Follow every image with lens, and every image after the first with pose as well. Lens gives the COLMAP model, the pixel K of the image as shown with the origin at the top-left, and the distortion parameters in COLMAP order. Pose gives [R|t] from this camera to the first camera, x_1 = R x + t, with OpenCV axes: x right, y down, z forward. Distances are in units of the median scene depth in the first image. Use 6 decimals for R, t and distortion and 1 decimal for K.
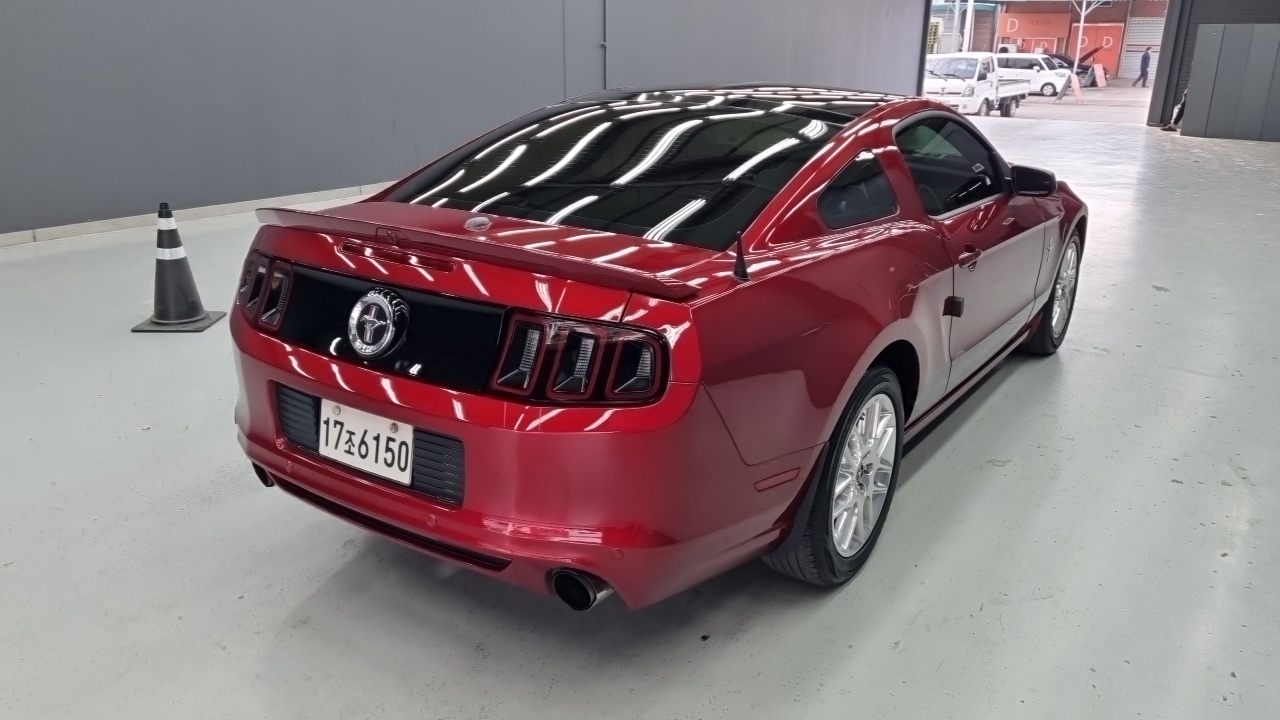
lens RADIAL K [[980.5, 0, 646.1], [0, 980.5, 359.0], [0, 0, 1]] dist [0.027085, -0.028499]
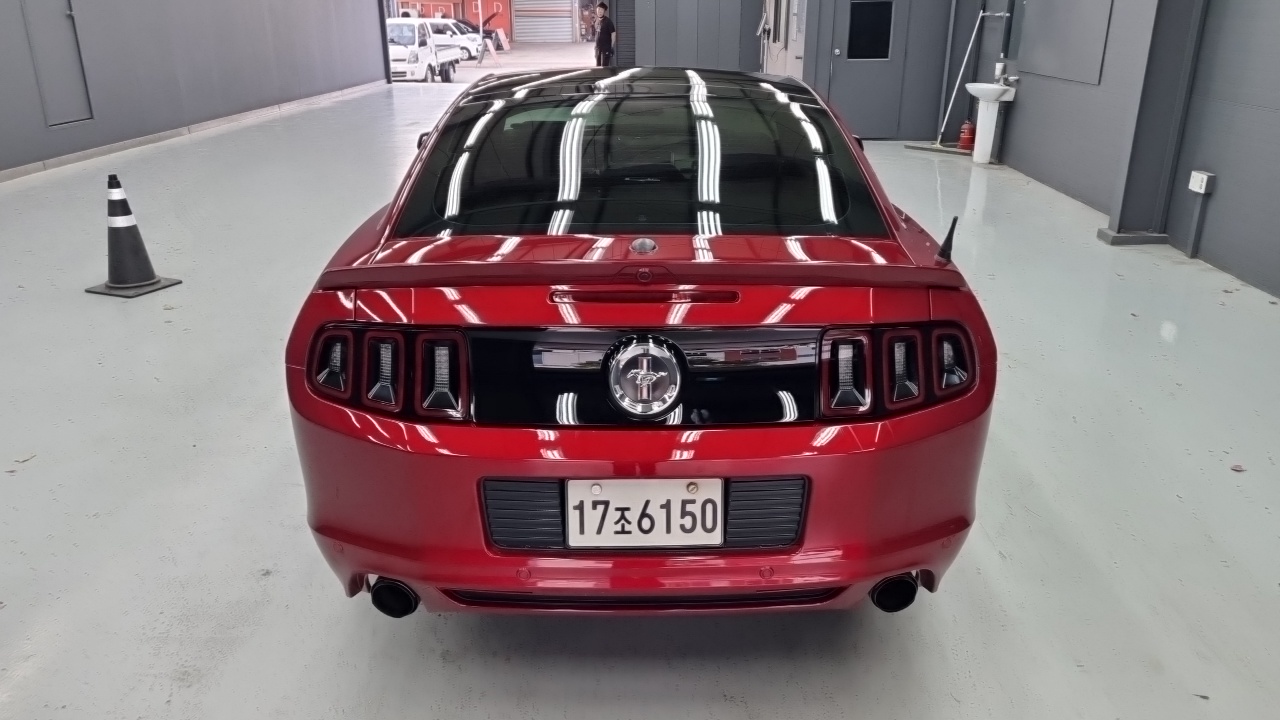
lens RADIAL K [[980.5, 0, 652.0], [0, 980.5, 368.2], [0, 0, 1]] dist [0.027085, -0.028499]
pose [[0.807778, -0.203185, 0.553364, -0.096131], [0.178855, 0.978946, 0.098366, -0.016466], [-0.561699, 0.019514, 0.827111, 0.036630]]
